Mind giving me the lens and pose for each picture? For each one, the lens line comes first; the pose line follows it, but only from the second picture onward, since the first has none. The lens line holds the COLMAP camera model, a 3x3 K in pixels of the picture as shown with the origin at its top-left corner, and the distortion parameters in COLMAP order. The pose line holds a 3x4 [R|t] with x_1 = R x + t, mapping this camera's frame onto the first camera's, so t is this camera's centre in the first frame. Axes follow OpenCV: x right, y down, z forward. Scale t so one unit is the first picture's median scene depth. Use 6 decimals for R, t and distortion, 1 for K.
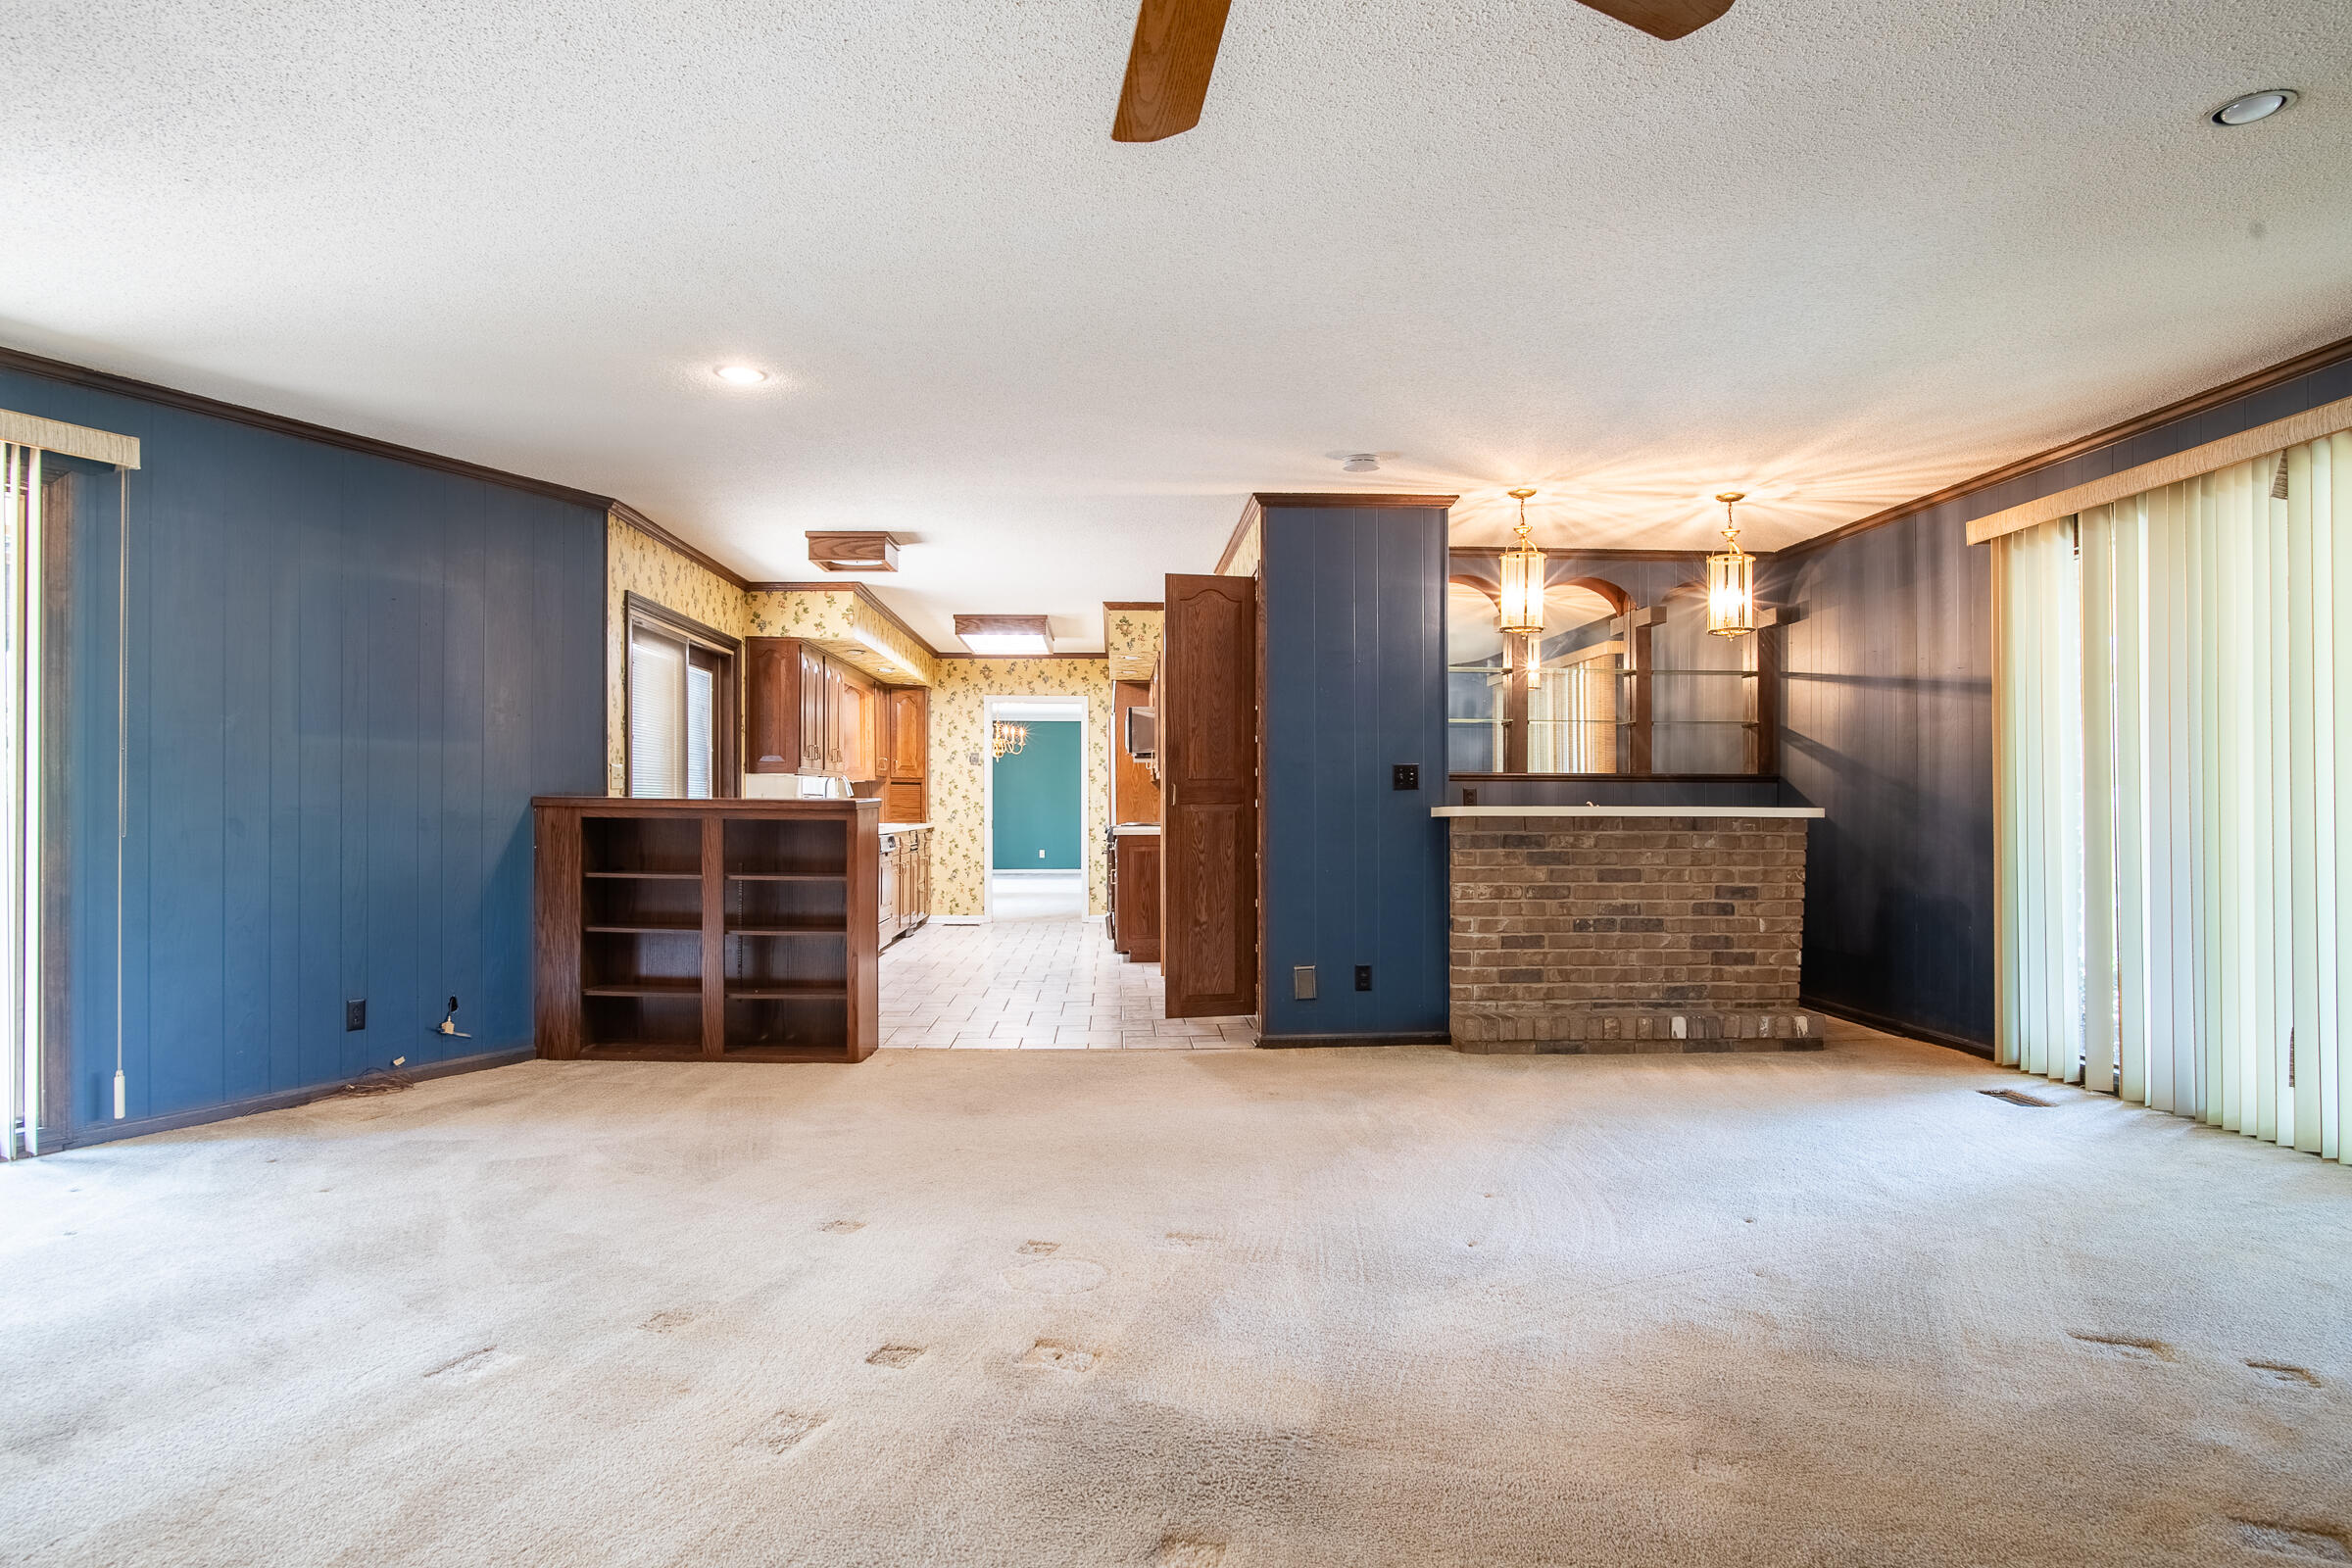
lens RADIAL K [[1361.6, 0, 1189.9], [0, 1361.6, 803.3], [0, 0, 1]] dist [-0.032105, 0.010615]
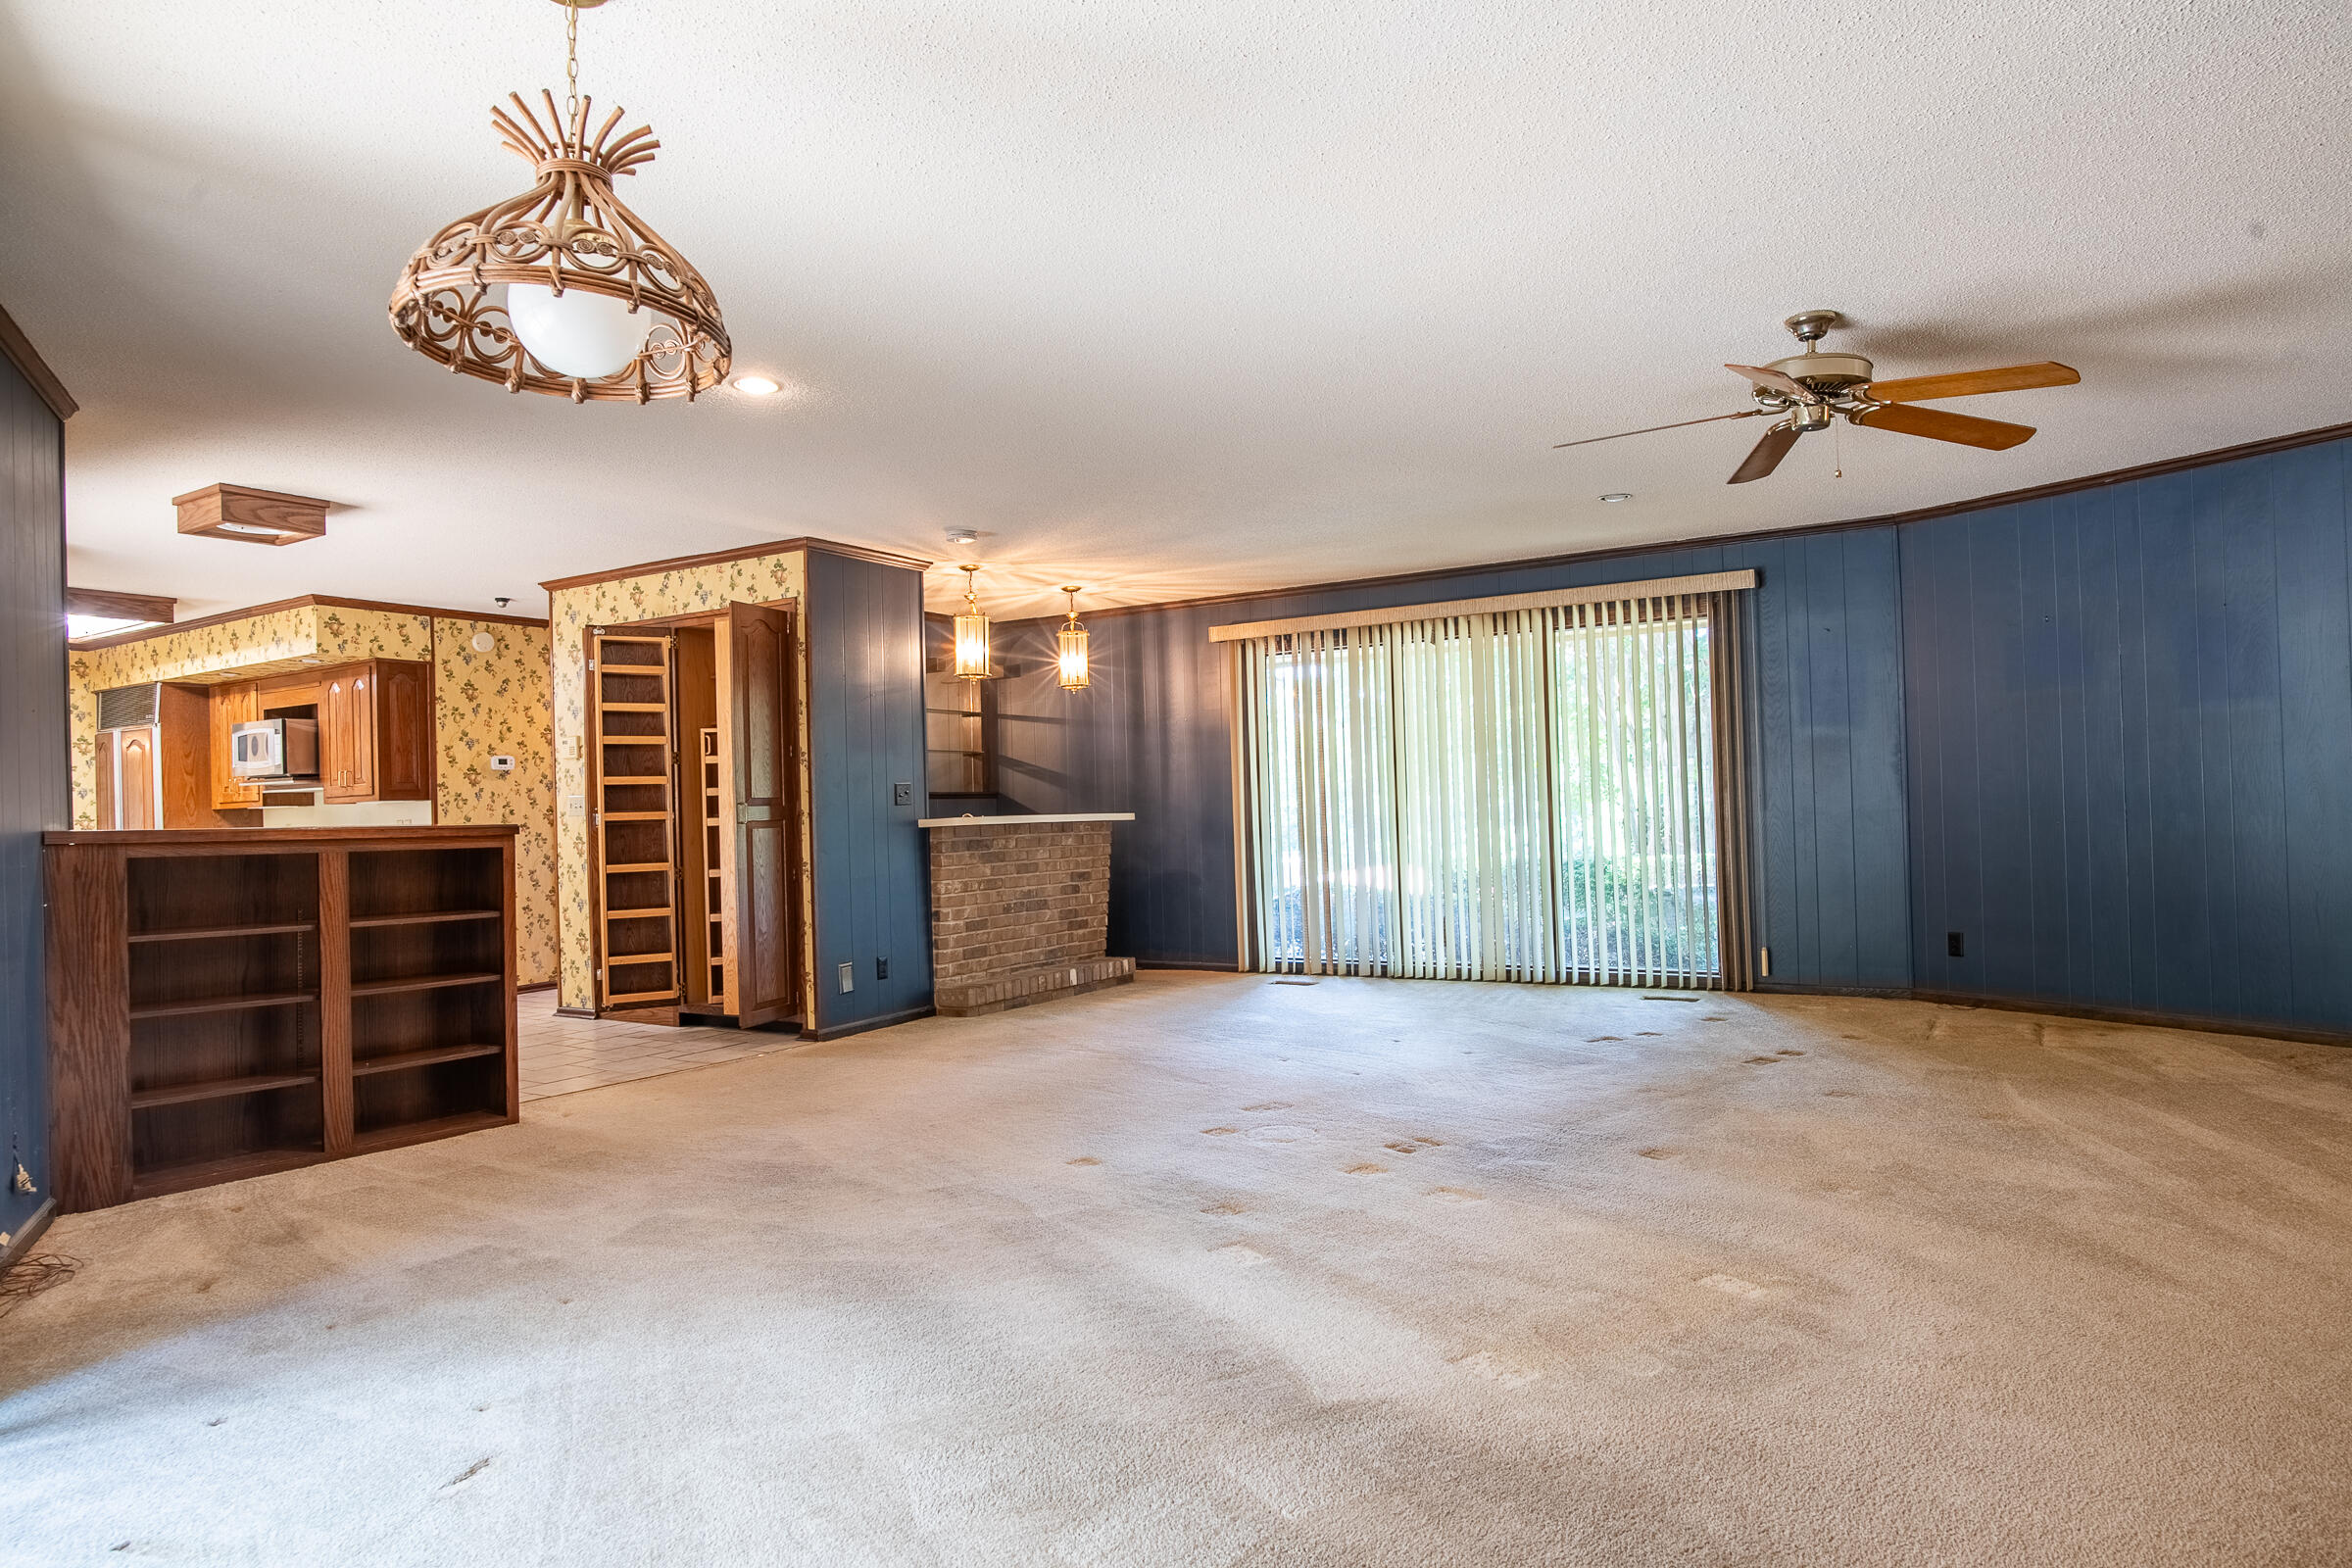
lens RADIAL K [[1361.6, 0, 1191.4], [0, 1361.6, 780.7], [0, 0, 1]] dist [-0.032105, 0.010615]
pose [[0.555809, 0.000885, 0.831310, -0.682247], [0.029253, 0.999359, -0.020621, 0.000598], [-0.830795, 0.035780, 0.555427, 0.135648]]
